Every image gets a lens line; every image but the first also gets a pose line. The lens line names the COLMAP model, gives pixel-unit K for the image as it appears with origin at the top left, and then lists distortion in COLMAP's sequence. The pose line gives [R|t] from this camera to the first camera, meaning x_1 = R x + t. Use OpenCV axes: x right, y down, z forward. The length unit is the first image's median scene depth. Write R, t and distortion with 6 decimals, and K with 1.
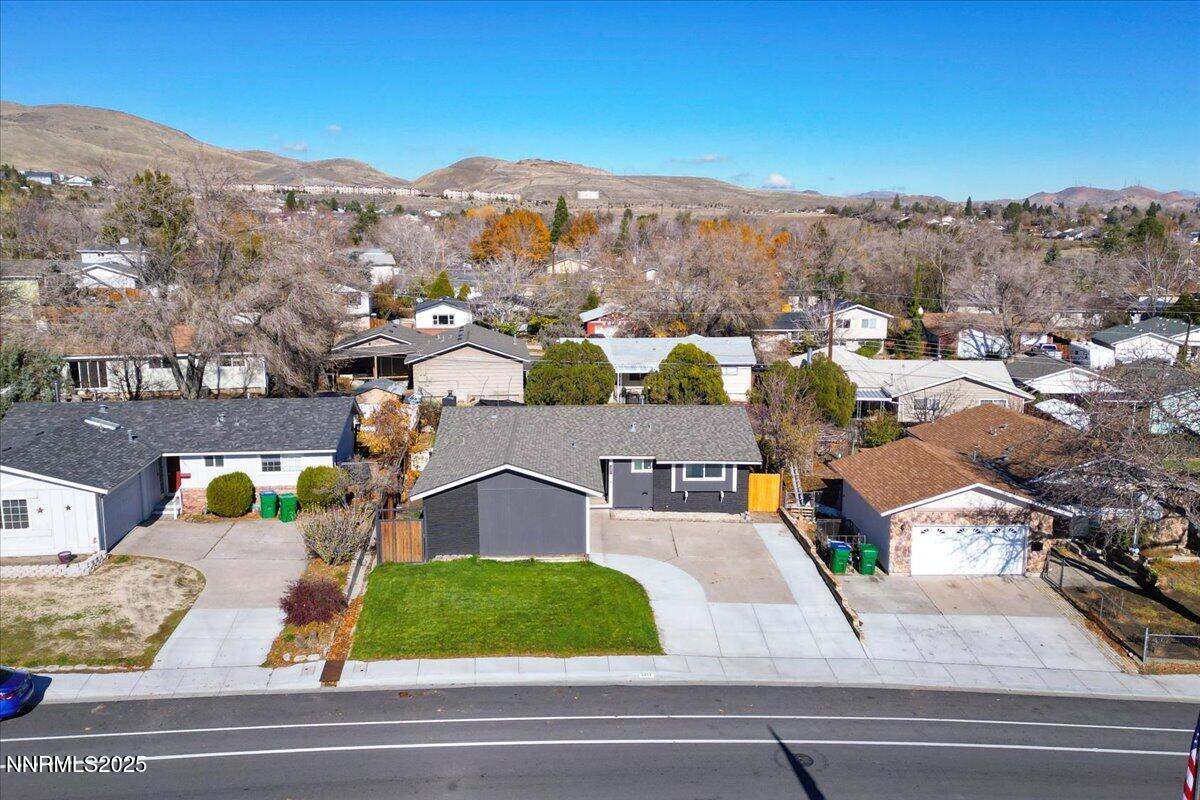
lens RADIAL K [[1008.8, 0, 611.8], [0, 1008.8, 400.6], [0, 0, 1]] dist [0.147020, -0.183305]
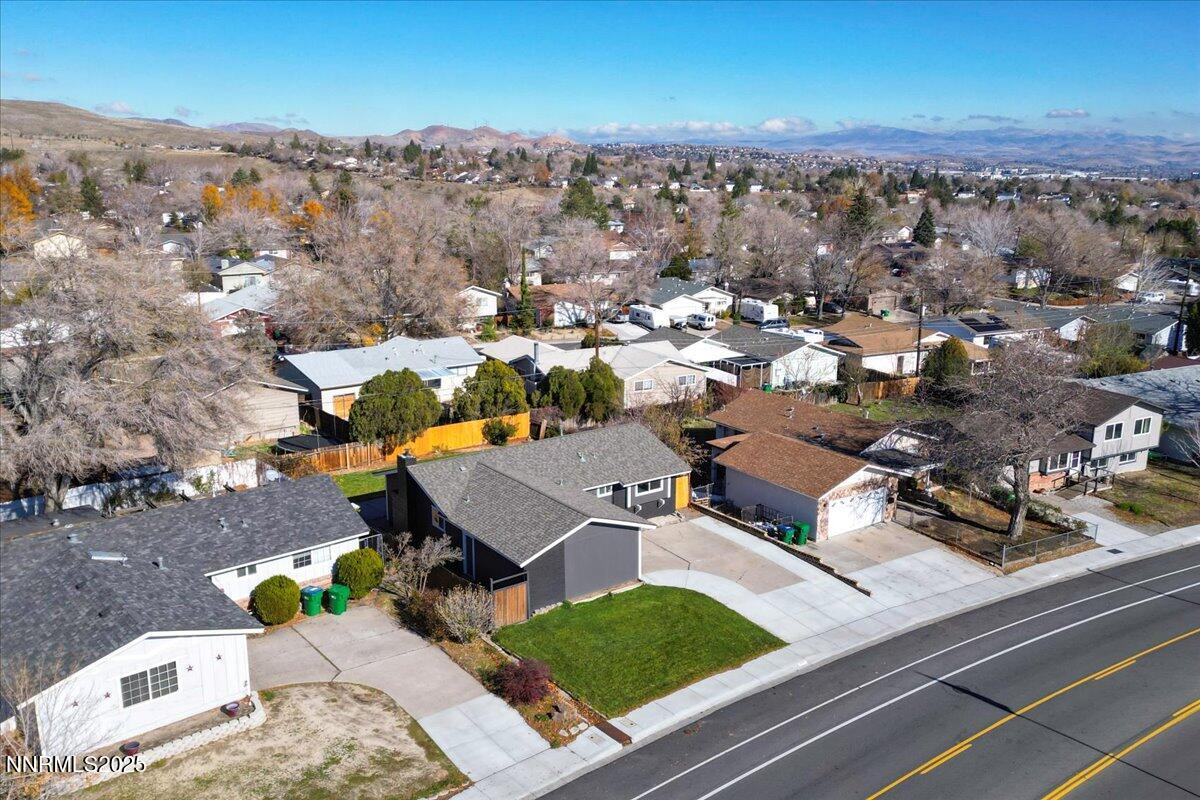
lens RADIAL K [[1017.0, 0, 616.4], [0, 1017.0, 393.8], [0, 0, 1]] dist [0.115929, -0.097960]
pose [[0.825794, -0.126389, 0.549627, -0.606700], [0.094360, 0.991791, 0.086294, -0.149166], [-0.556021, -0.019398, 0.830942, 0.036668]]
